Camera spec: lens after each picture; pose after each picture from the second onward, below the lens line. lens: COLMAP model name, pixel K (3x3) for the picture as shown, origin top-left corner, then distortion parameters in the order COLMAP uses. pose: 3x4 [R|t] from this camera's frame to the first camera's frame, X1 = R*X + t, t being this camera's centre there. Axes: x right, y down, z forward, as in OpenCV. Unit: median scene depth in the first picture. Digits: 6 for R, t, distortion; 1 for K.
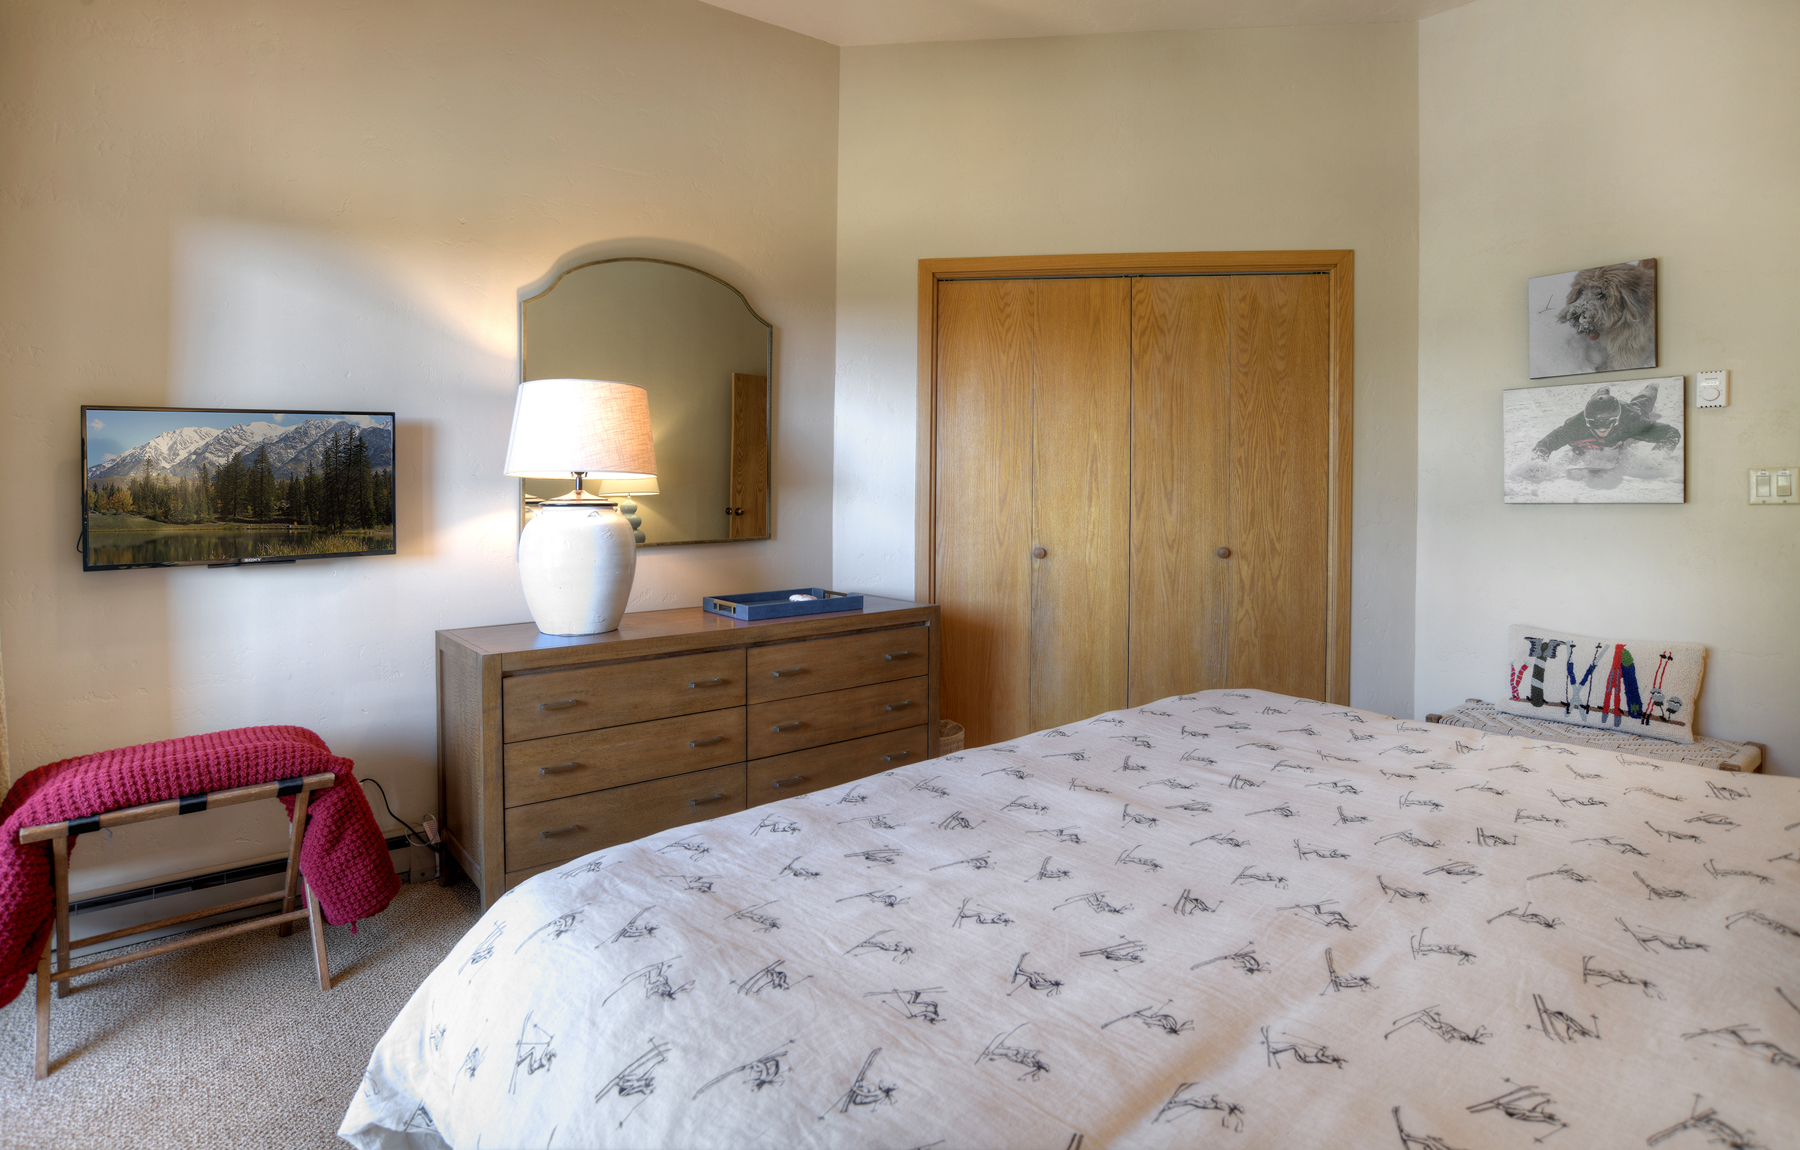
lens RADIAL K [[973.2, 0, 940.9], [0, 973.2, 528.6], [0, 0, 1]] dist [-0.105425, 0.057148]
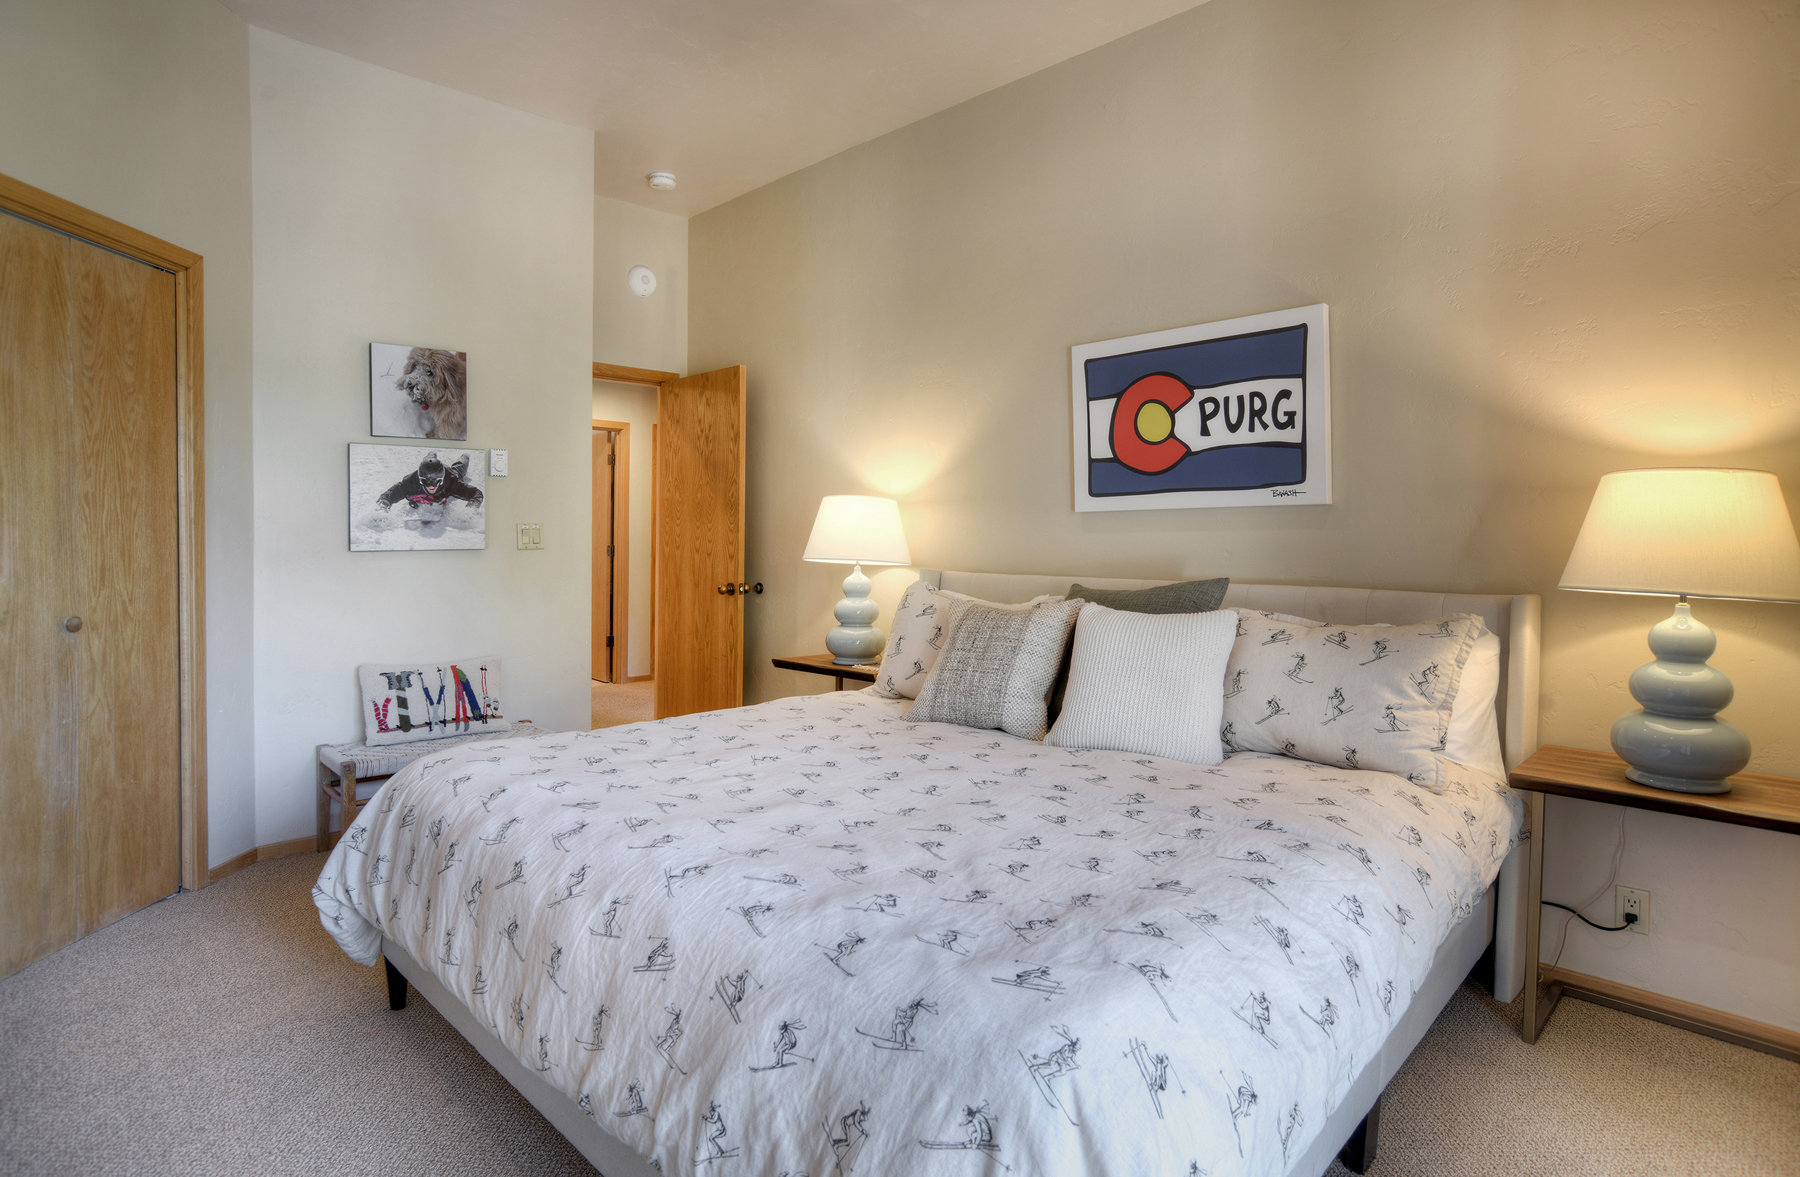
lens RADIAL K [[926.7, 0, 900.0], [0, 926.7, 588.5], [0, 0, 1]] dist [-0.002303, 0.000413]
pose [[-0.080325, -0.051008, 0.995463, -0.505449], [0.031033, 0.998078, 0.053646, -0.022387], [-0.996286, 0.035201, -0.078588, 0.497967]]
